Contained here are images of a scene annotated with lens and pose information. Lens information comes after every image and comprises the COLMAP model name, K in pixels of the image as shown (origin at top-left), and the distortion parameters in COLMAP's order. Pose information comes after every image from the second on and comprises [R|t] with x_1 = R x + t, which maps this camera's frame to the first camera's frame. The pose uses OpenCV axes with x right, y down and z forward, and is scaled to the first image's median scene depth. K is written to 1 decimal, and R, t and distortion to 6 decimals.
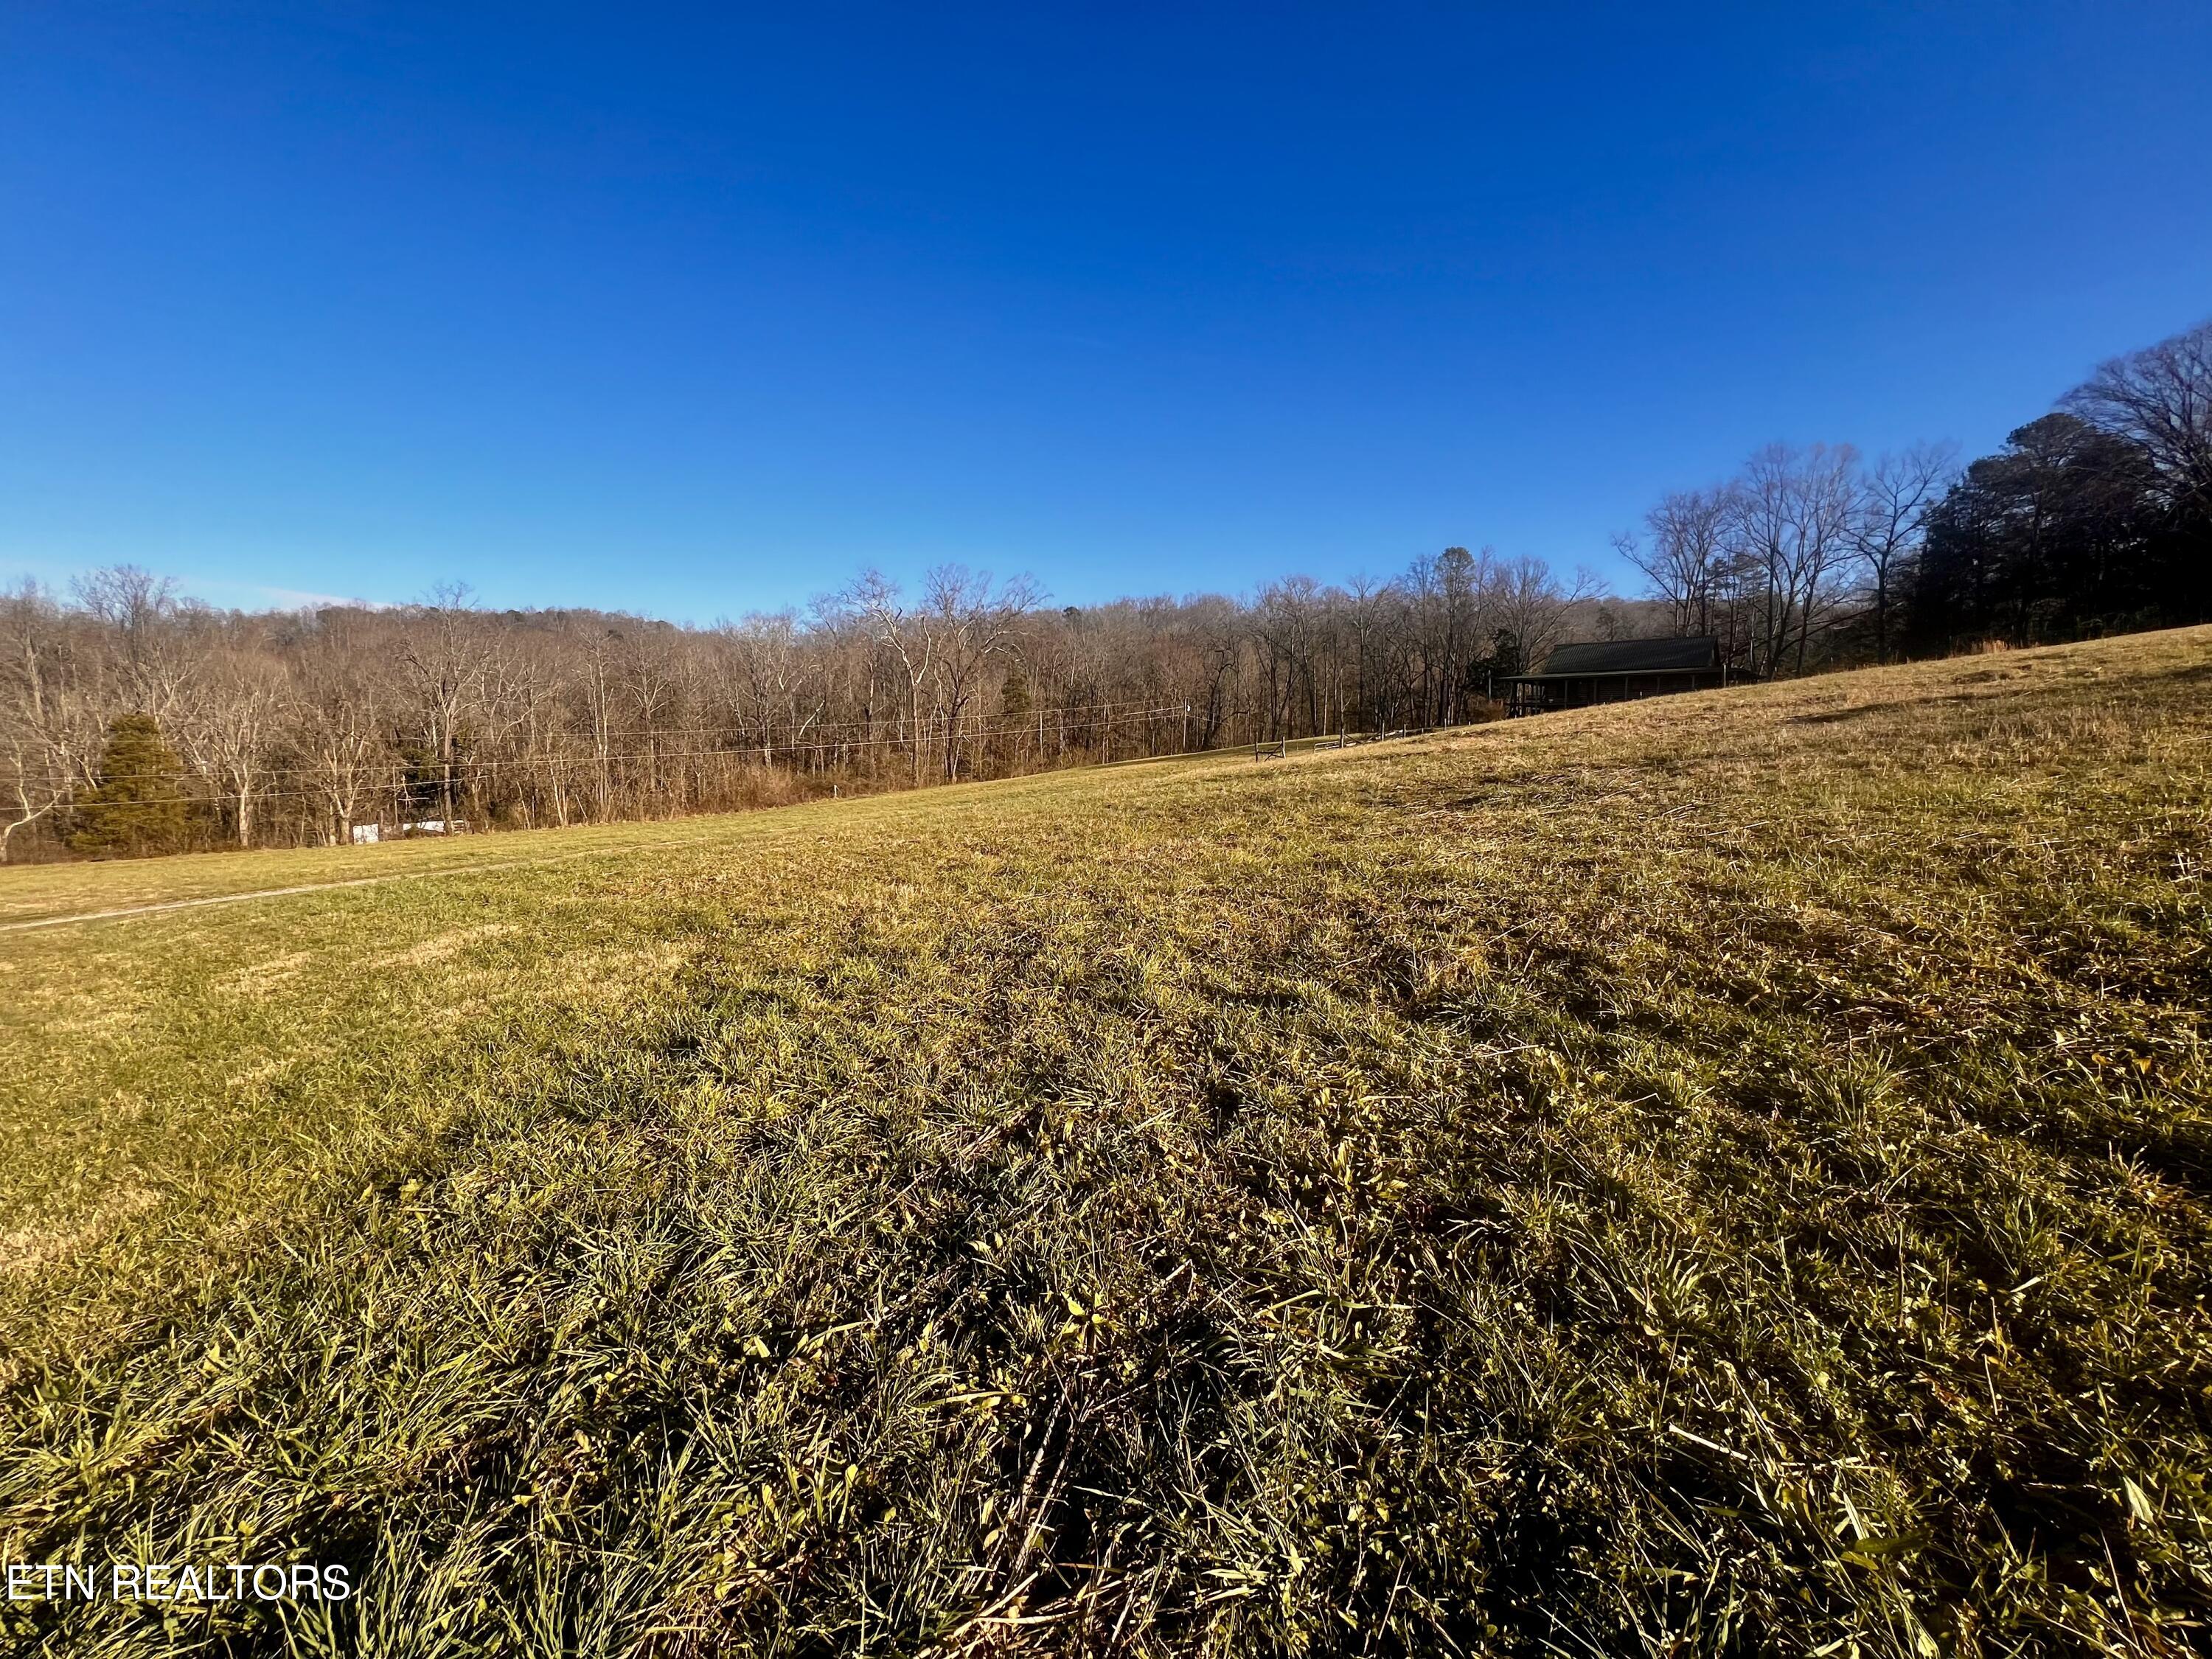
lens RADIAL K [[883.9, 0, 1106.0], [0, 883.9, 829.5], [0, 0, 1]] dist [0.000605, 0.000116]
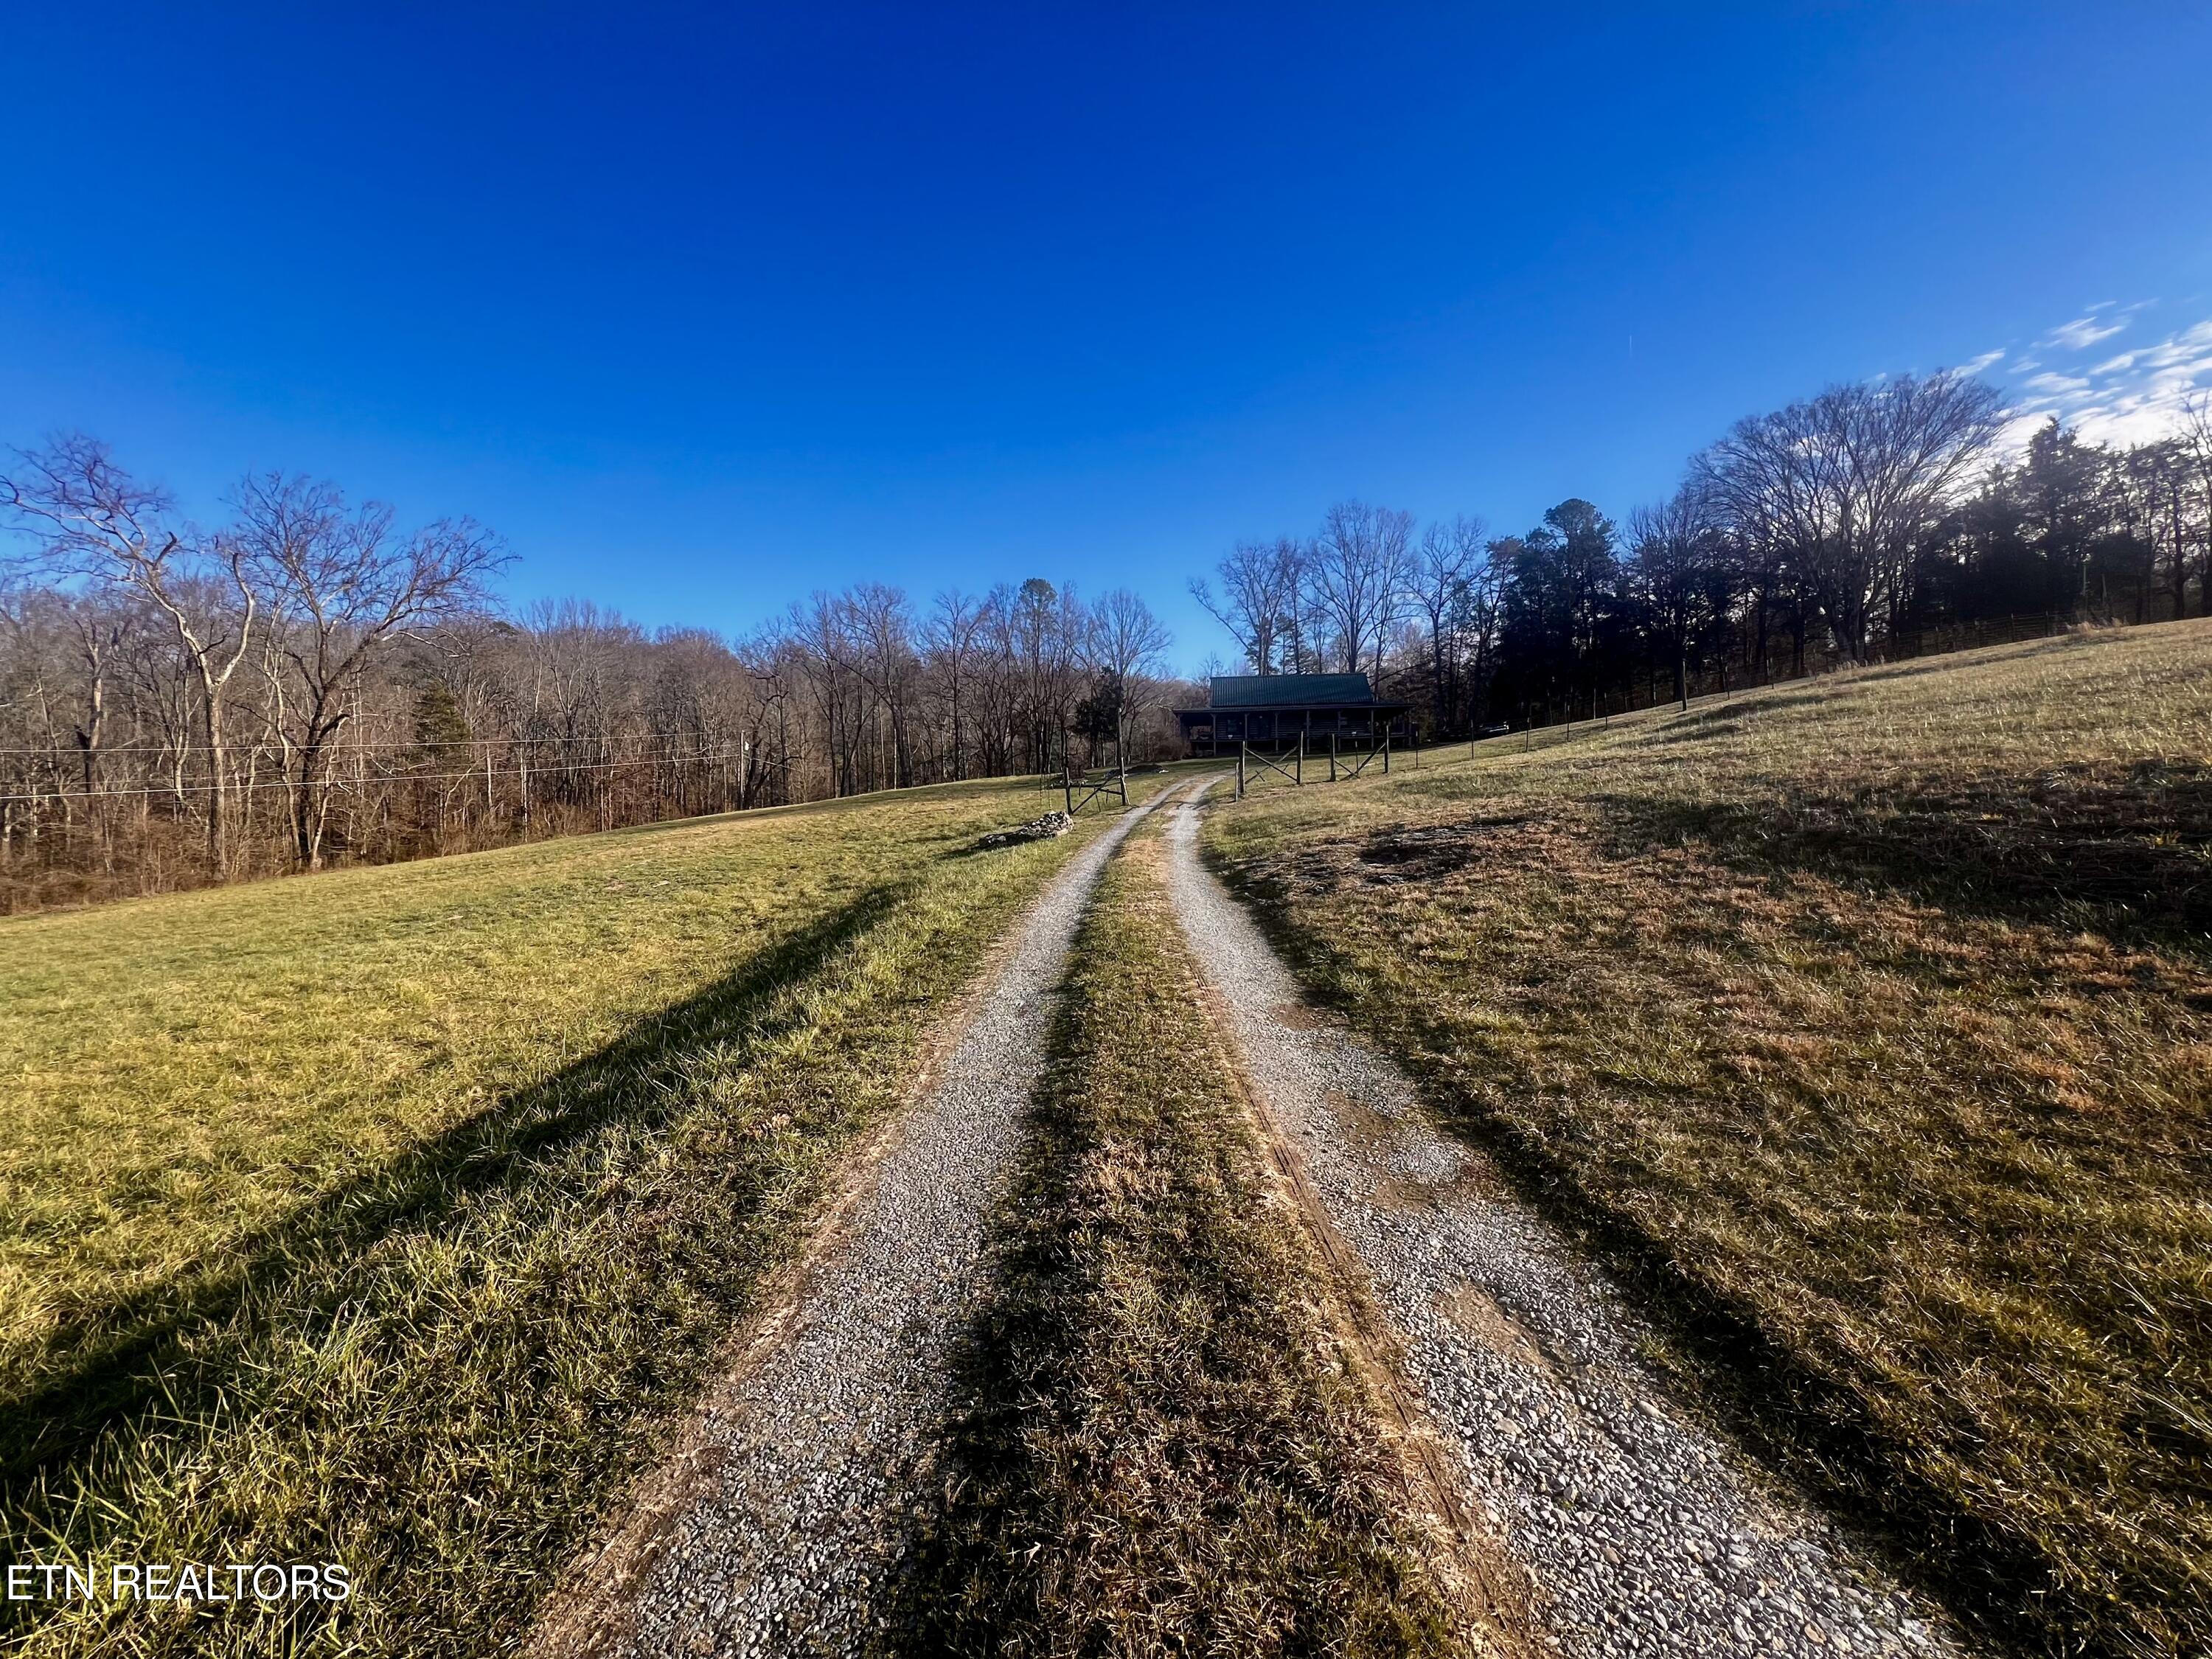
lens RADIAL K [[883.9, 0, 1106.0], [0, 883.9, 829.5], [0, 0, 1]] dist [0.000605, 0.000116]
pose [[0.827842, -0.031824, 0.560058, -0.071490], [0.072121, 0.996142, -0.050001, -0.014958], [-0.556306, 0.081785, 0.826943, 0.268799]]
